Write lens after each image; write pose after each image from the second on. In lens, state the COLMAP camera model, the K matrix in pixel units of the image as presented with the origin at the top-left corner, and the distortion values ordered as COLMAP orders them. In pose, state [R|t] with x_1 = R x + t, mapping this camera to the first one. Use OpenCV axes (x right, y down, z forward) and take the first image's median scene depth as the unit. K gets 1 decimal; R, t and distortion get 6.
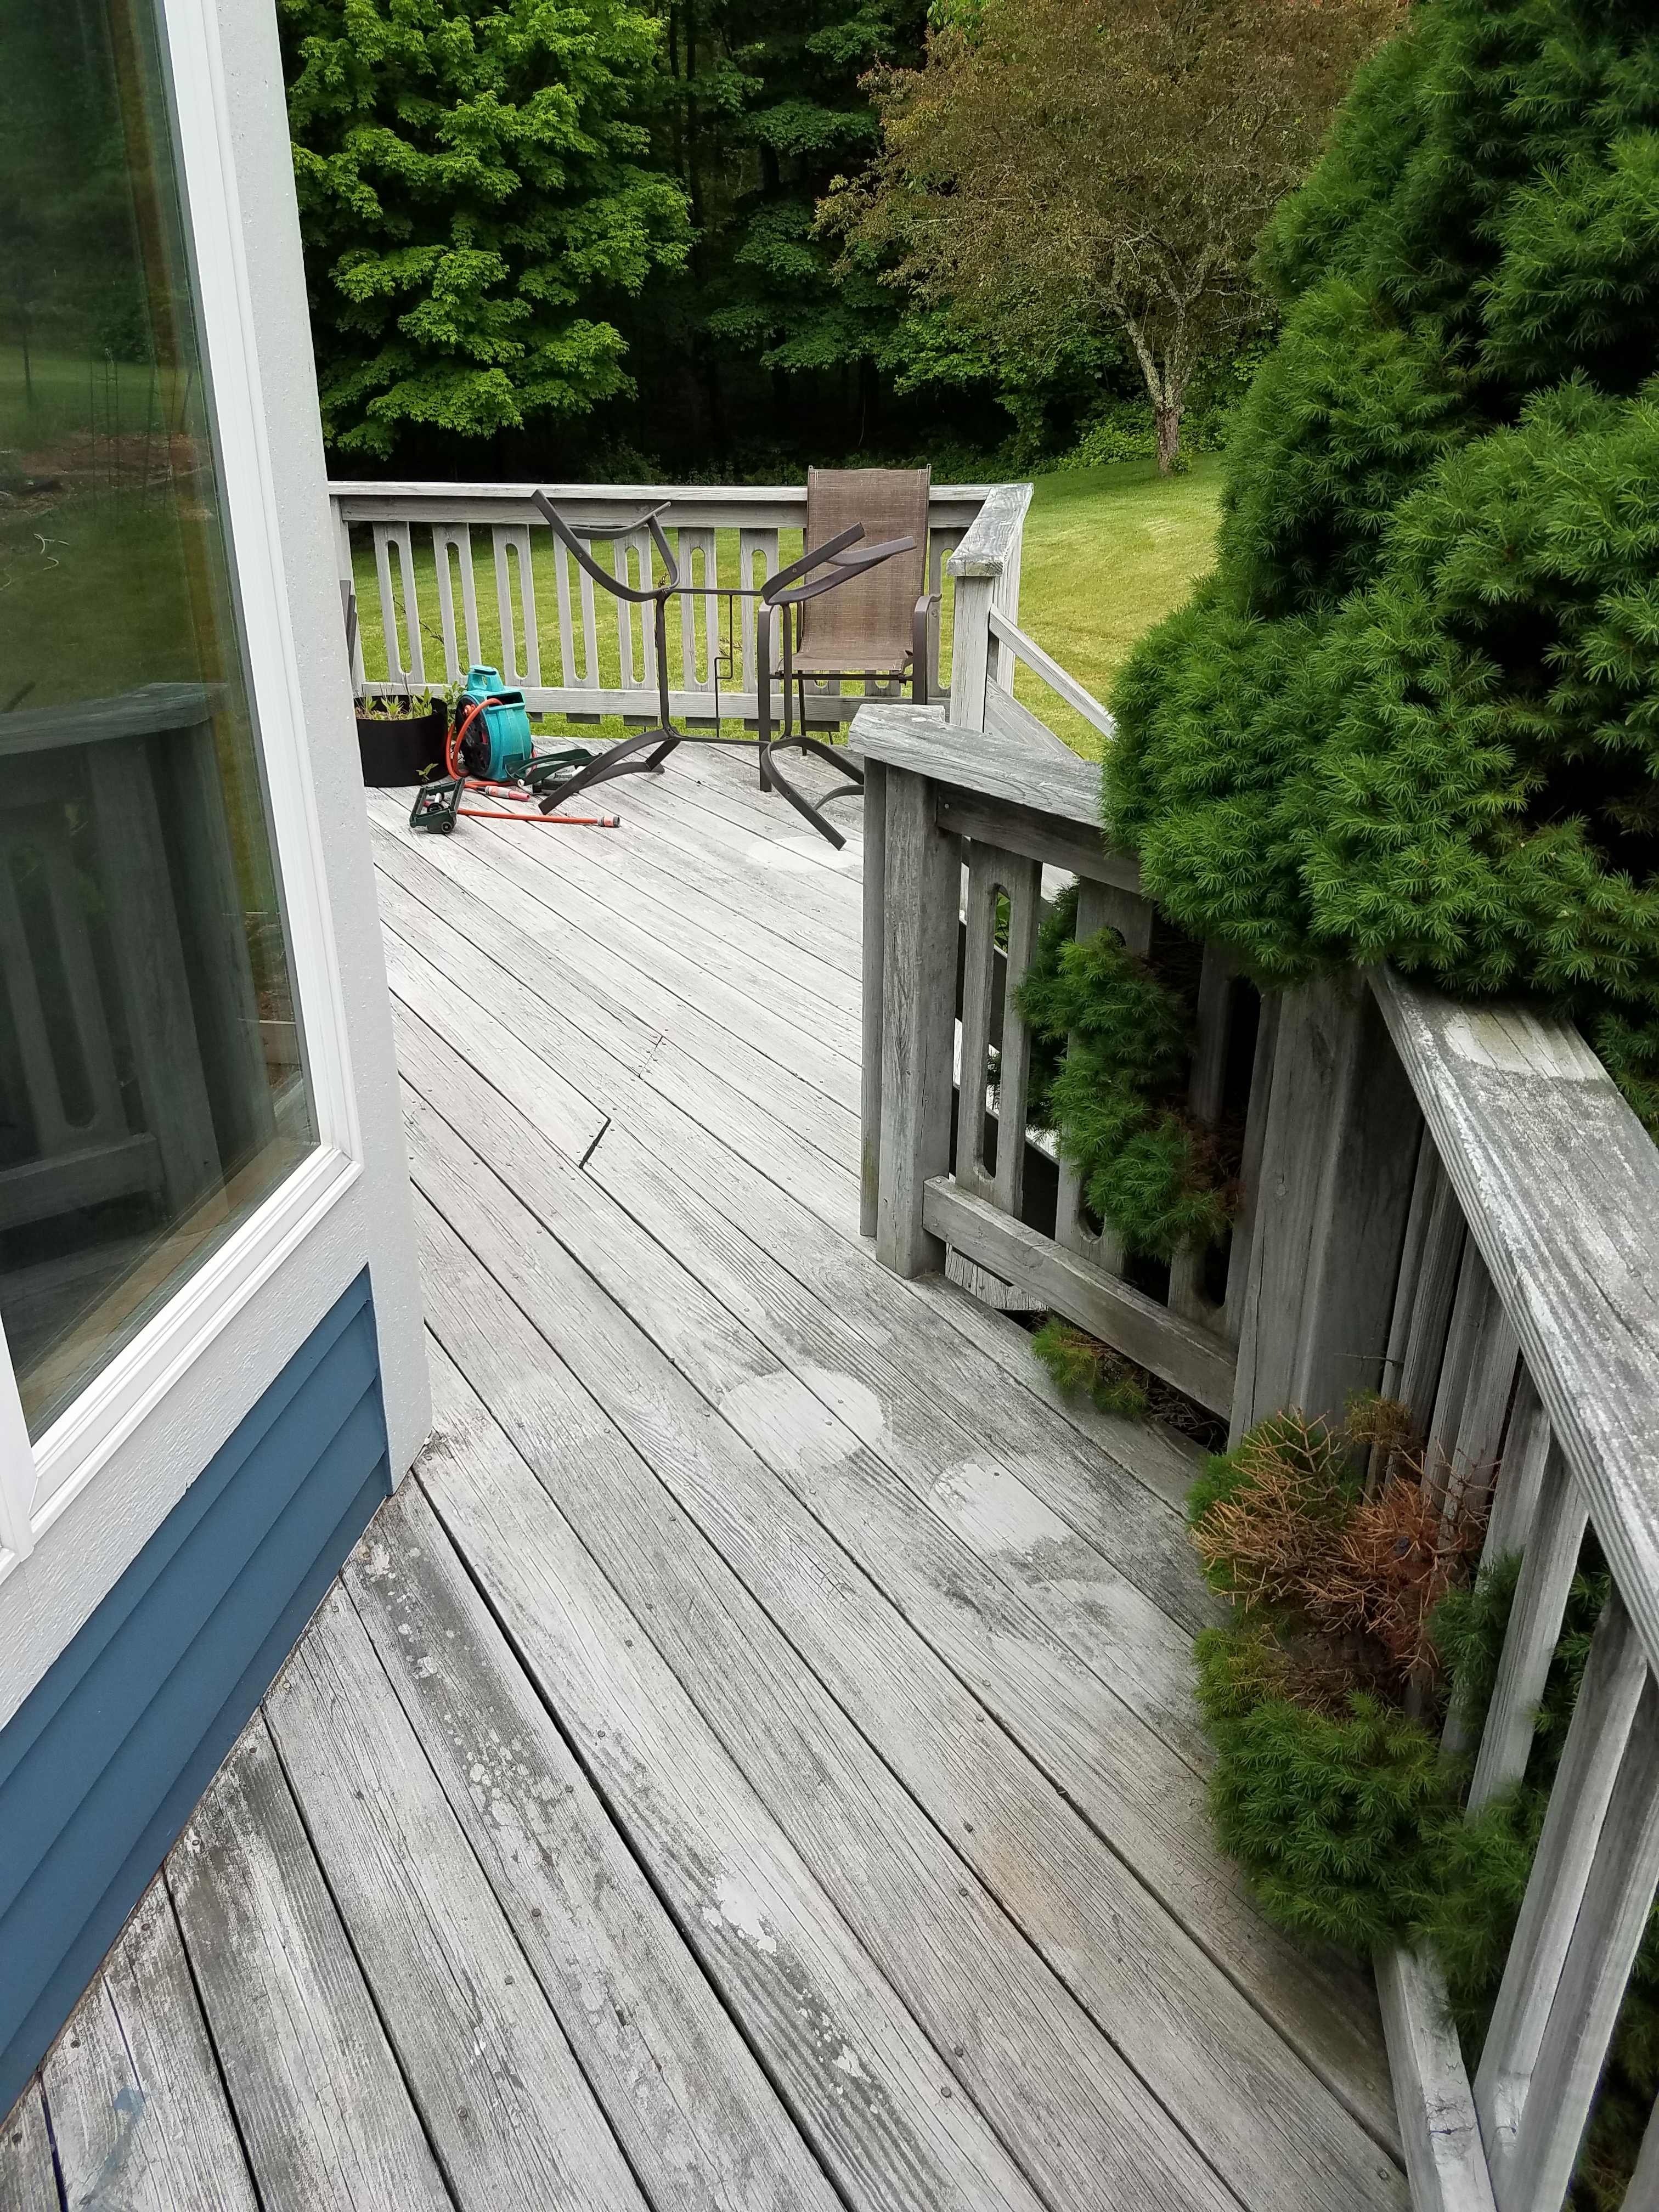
lens RADIAL K [[1715.5, 0, 712.6], [0, 1715.5, 1093.4], [0, 0, 1]] dist [0.048798, -0.079356]
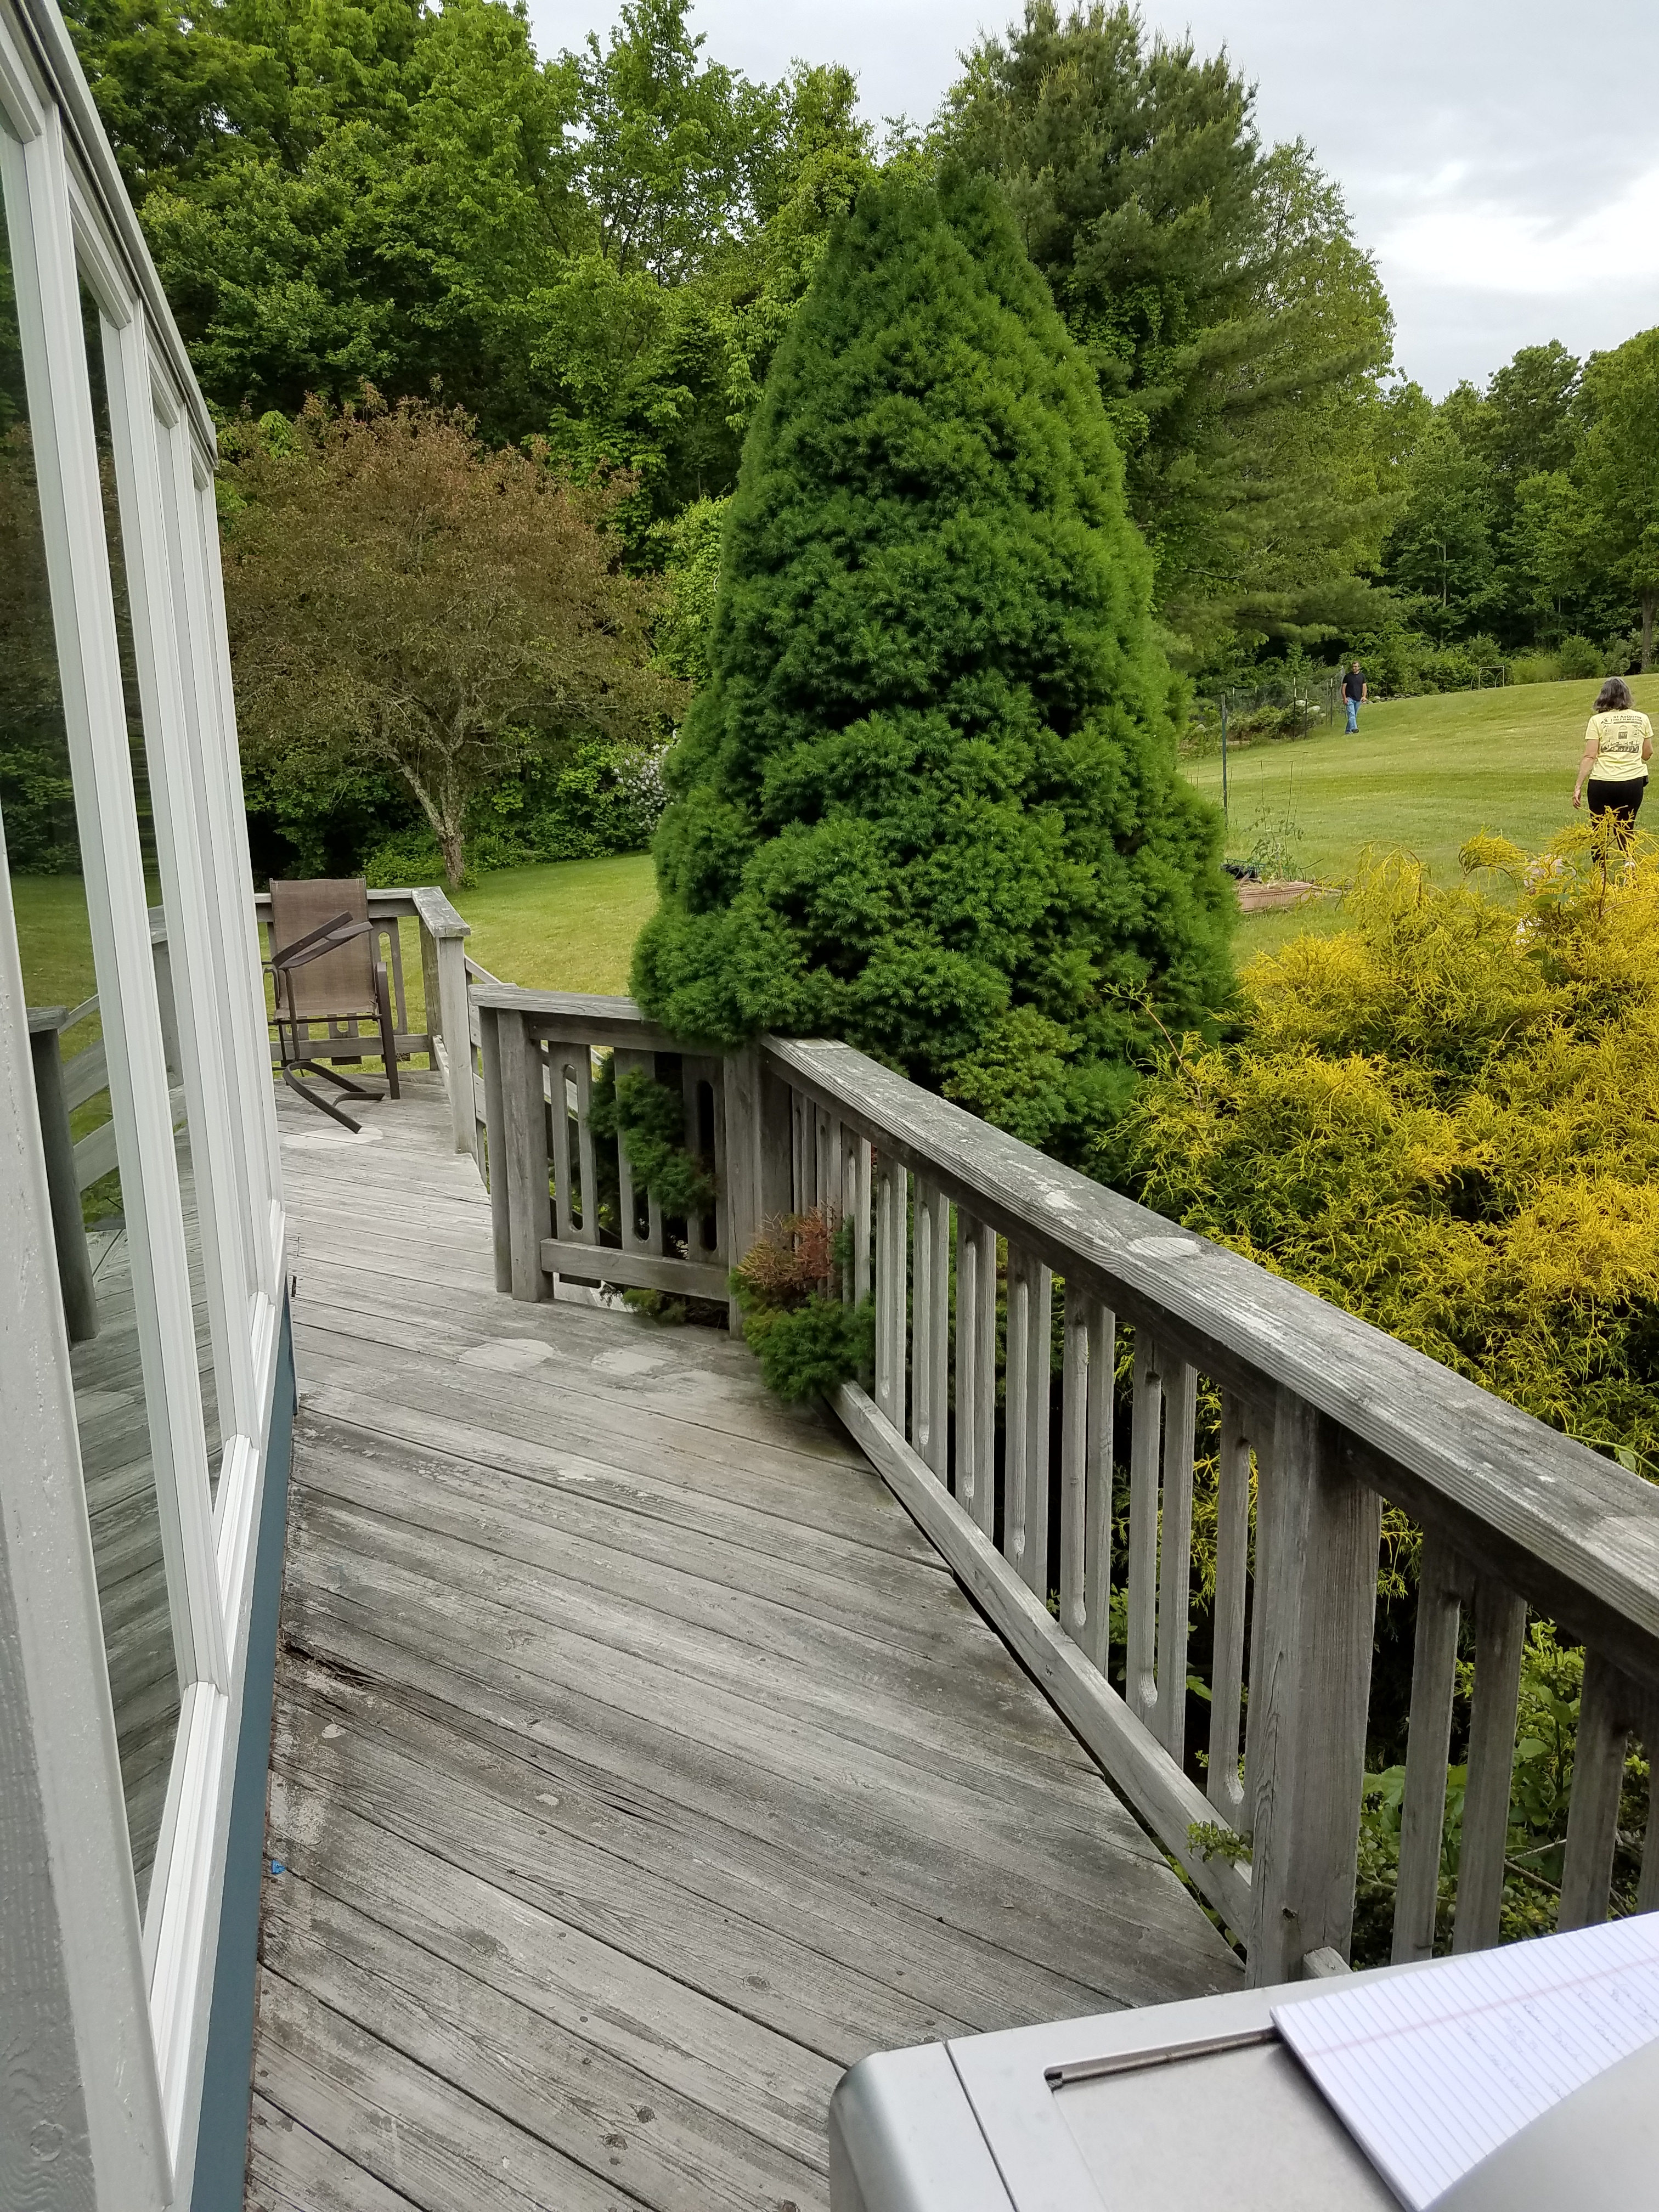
lens RADIAL K [[1739.0, 0, 829.5], [0, 1739.0, 1106.0], [0, 0, 1]] dist [0.134620, -0.205345]
pose [[0.890658, -0.088074, 0.446062, -0.690518], [0.185719, 0.965957, -0.180101, 0.506717], [-0.415014, 0.243251, 0.876694, -1.275228]]
